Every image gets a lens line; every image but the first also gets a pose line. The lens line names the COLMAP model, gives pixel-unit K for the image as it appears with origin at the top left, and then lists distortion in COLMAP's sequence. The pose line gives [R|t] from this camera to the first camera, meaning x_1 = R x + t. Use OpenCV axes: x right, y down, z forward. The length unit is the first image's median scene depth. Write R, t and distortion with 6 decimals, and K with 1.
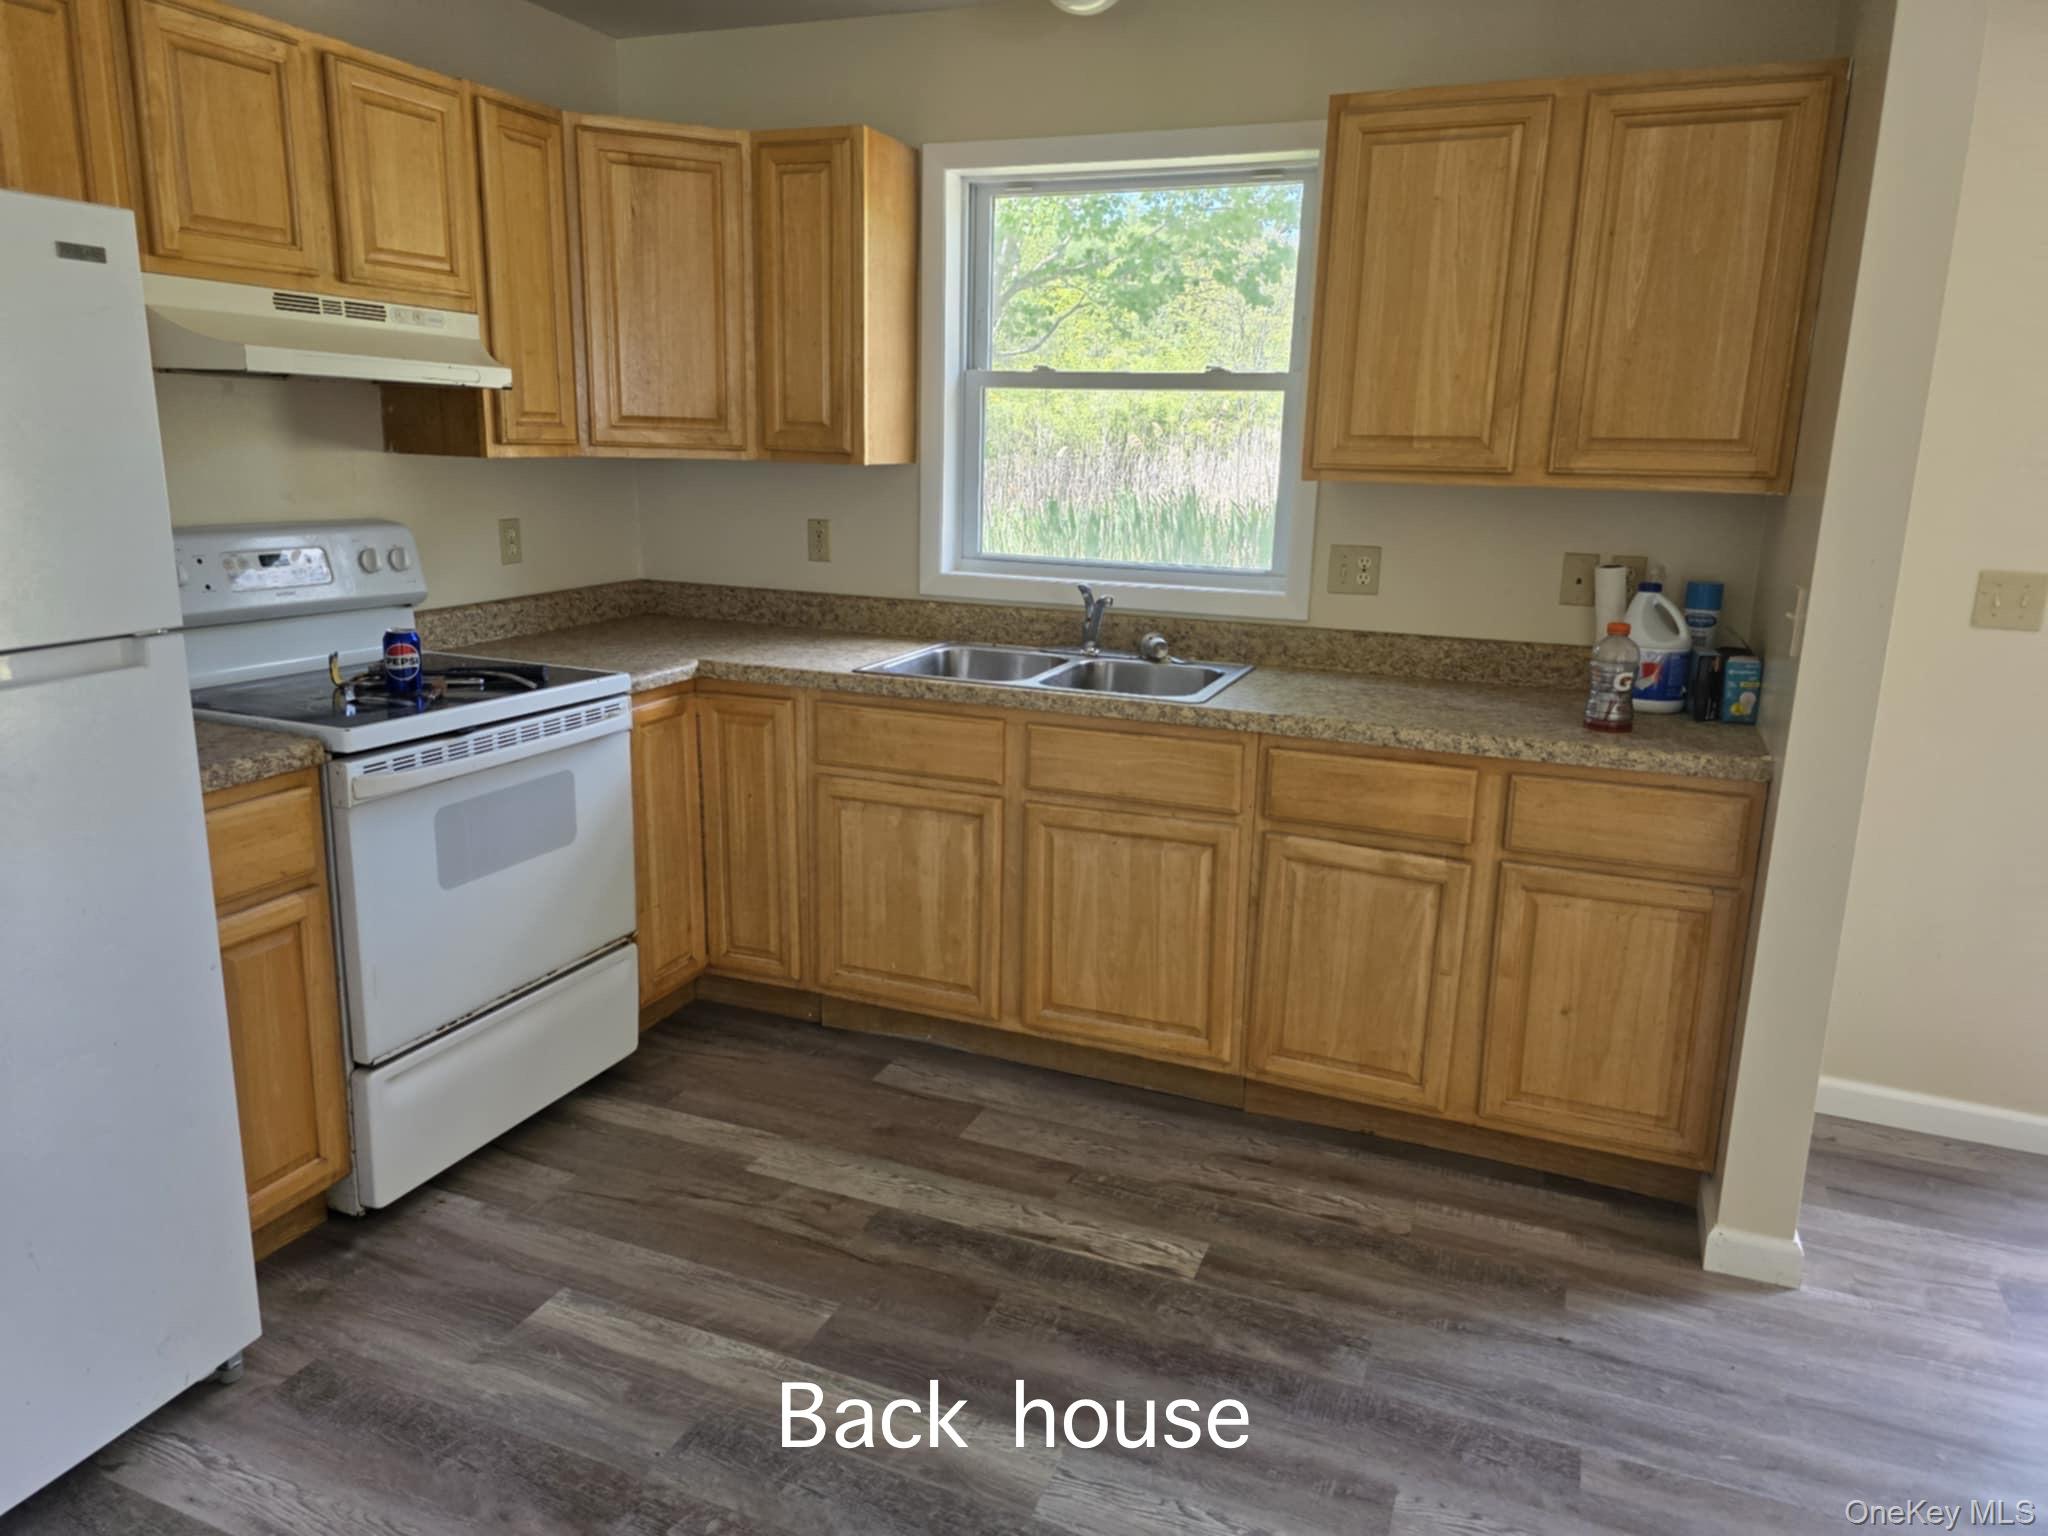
lens RADIAL K [[1368.6, 0, 1014.2], [0, 1368.6, 746.5], [0, 0, 1]] dist [0.056497, -0.039940]
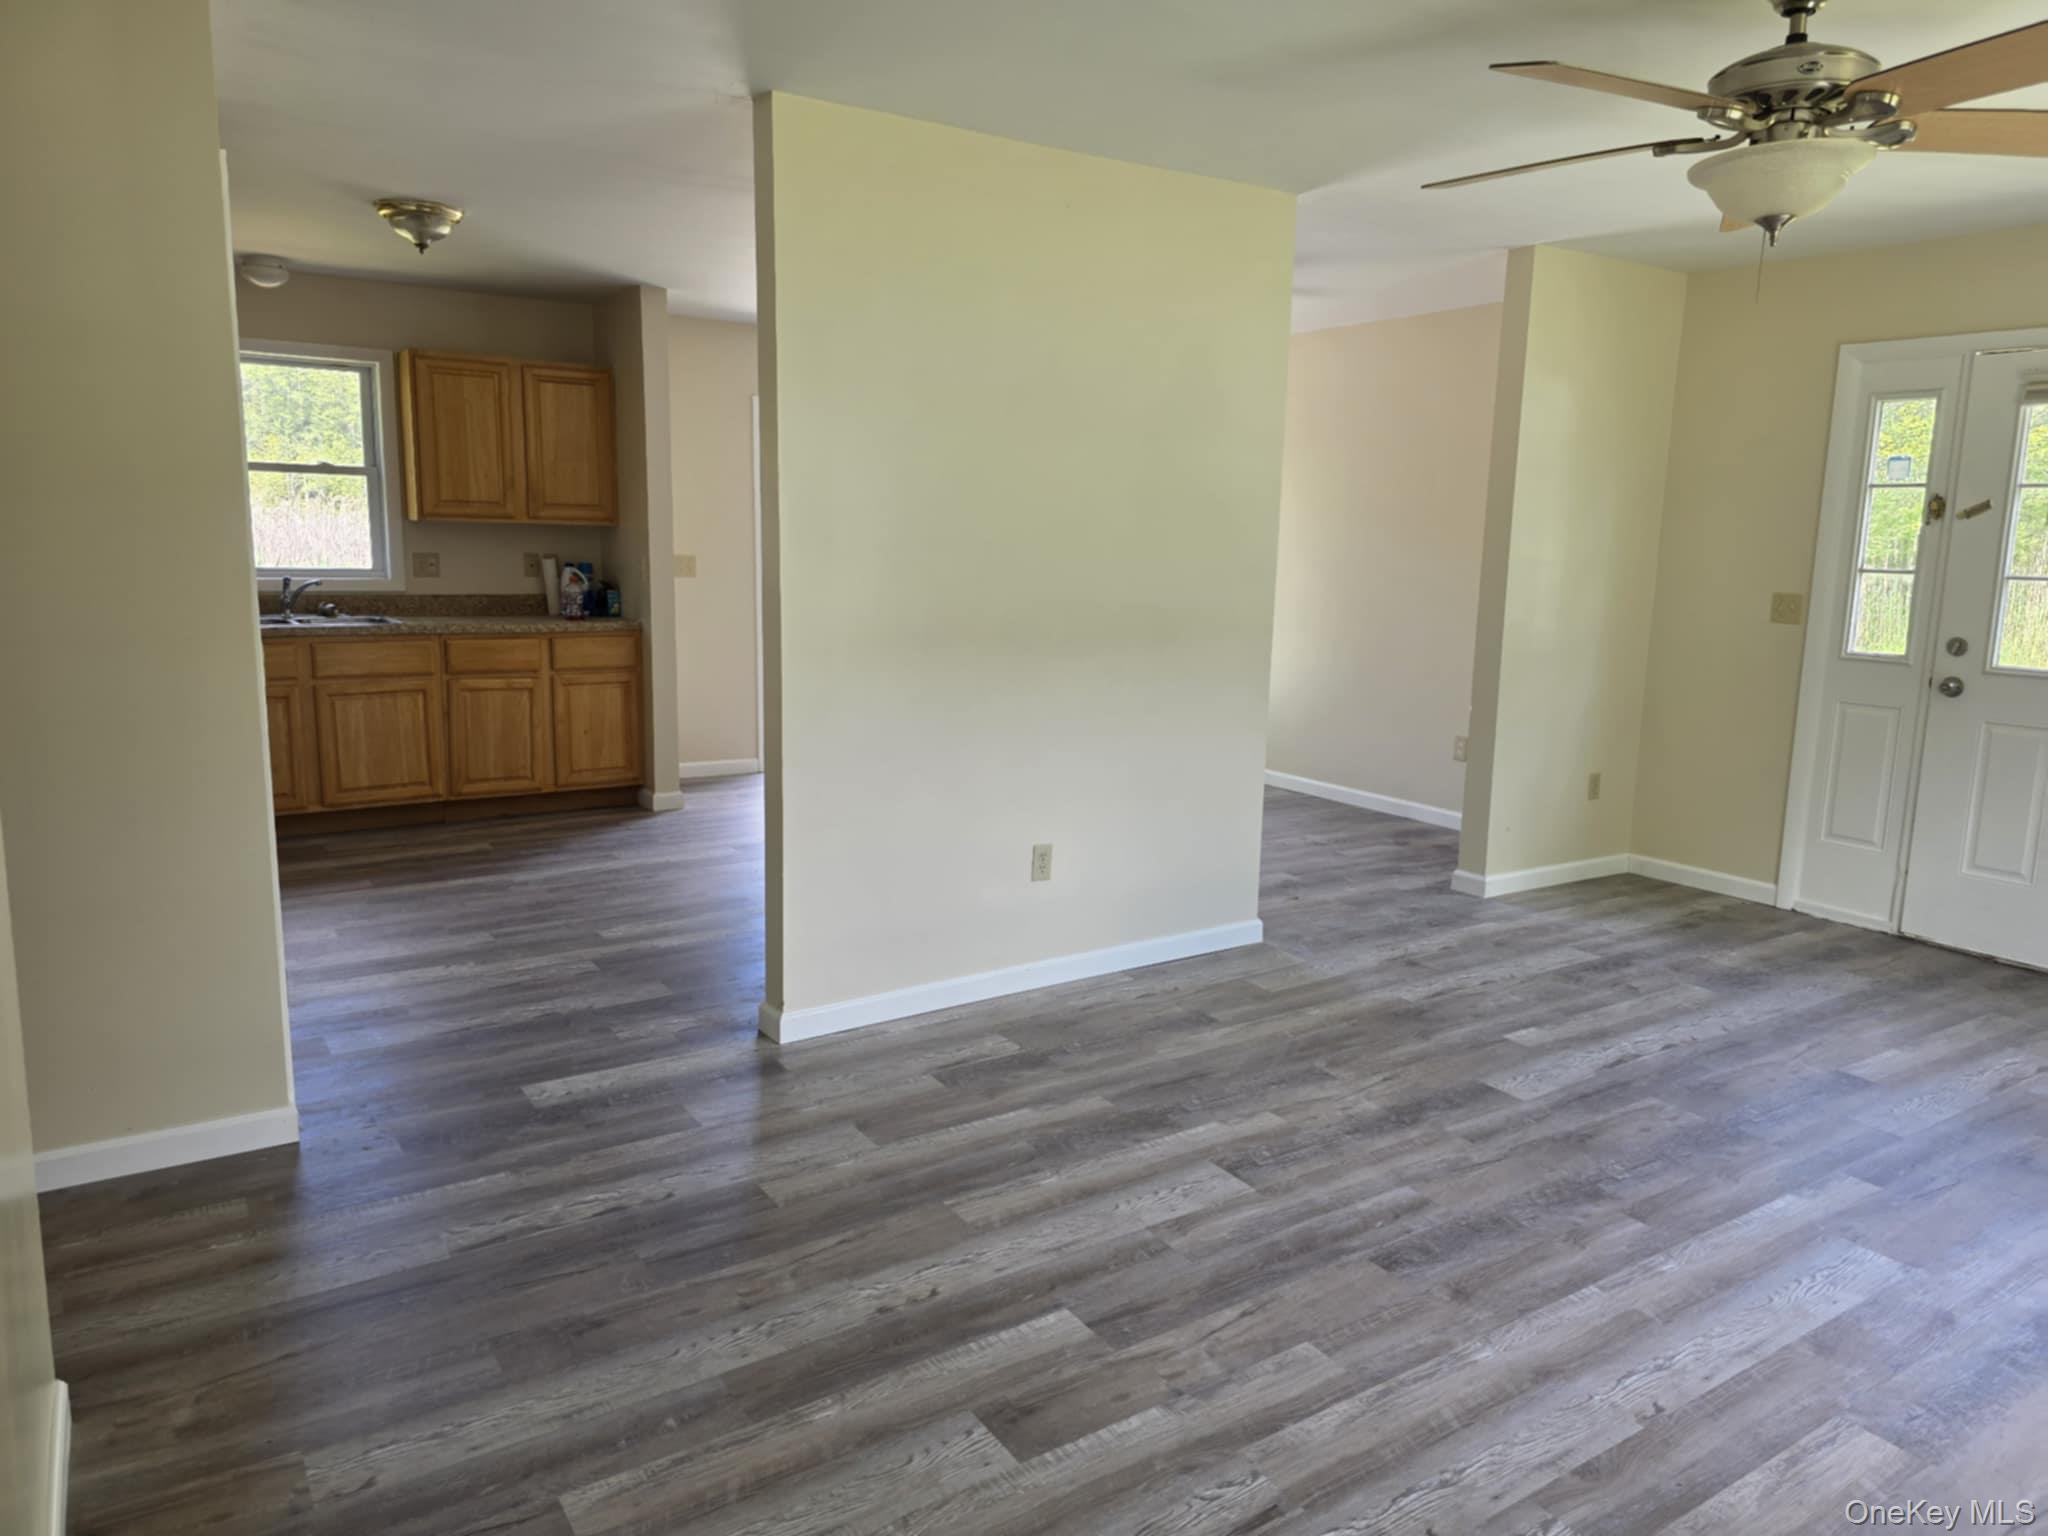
lens RADIAL K [[1368.6, 0, 1022.4], [0, 1368.6, 761.7], [0, 0, 1]] dist [0.056497, -0.039940]
pose [[0.559494, -0.148725, 0.815382, -1.124950], [0.173571, 0.982980, 0.060195, 0.217613], [-0.810456, 0.107848, 0.575786, -1.002239]]
